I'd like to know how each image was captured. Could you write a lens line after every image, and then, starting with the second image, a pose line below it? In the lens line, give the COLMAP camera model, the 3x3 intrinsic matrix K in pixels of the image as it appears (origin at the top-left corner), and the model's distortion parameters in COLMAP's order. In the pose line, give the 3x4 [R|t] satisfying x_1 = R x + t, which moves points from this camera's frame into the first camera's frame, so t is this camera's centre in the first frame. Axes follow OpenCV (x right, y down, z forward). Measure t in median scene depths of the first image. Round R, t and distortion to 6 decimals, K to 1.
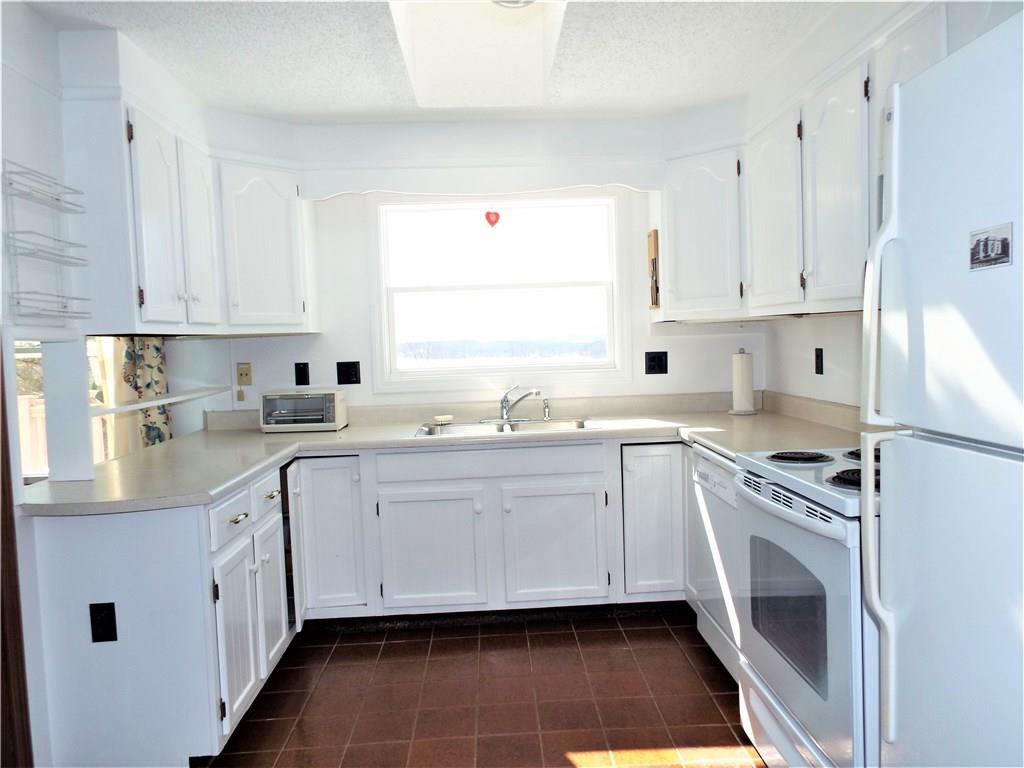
lens RADIAL K [[756.0, 0, 515.8], [0, 756.0, 385.3], [0, 0, 1]] dist [0.008483, 0.004571]
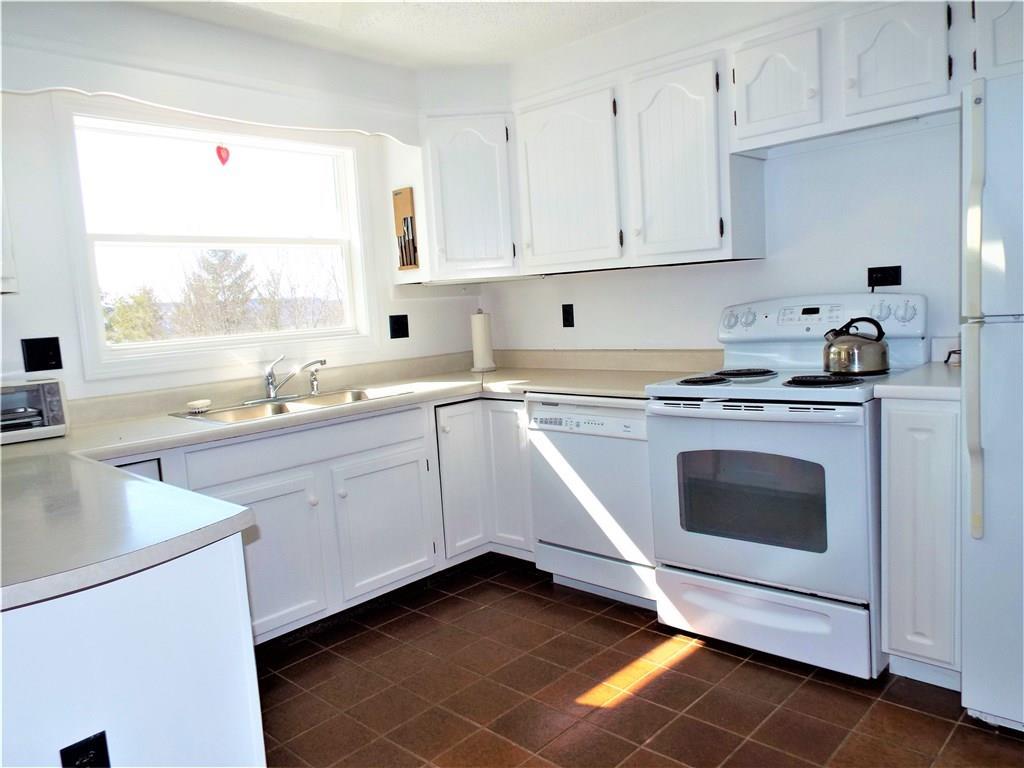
lens RADIAL K [[756.0, 0, 514.9], [0, 756.0, 383.6], [0, 0, 1]] dist [0.008483, 0.004571]
pose [[0.714027, -0.084001, 0.695060, -0.409320], [0.078071, 0.996138, 0.040187, 0.016537], [-0.695752, 0.025569, 0.717827, 0.211385]]
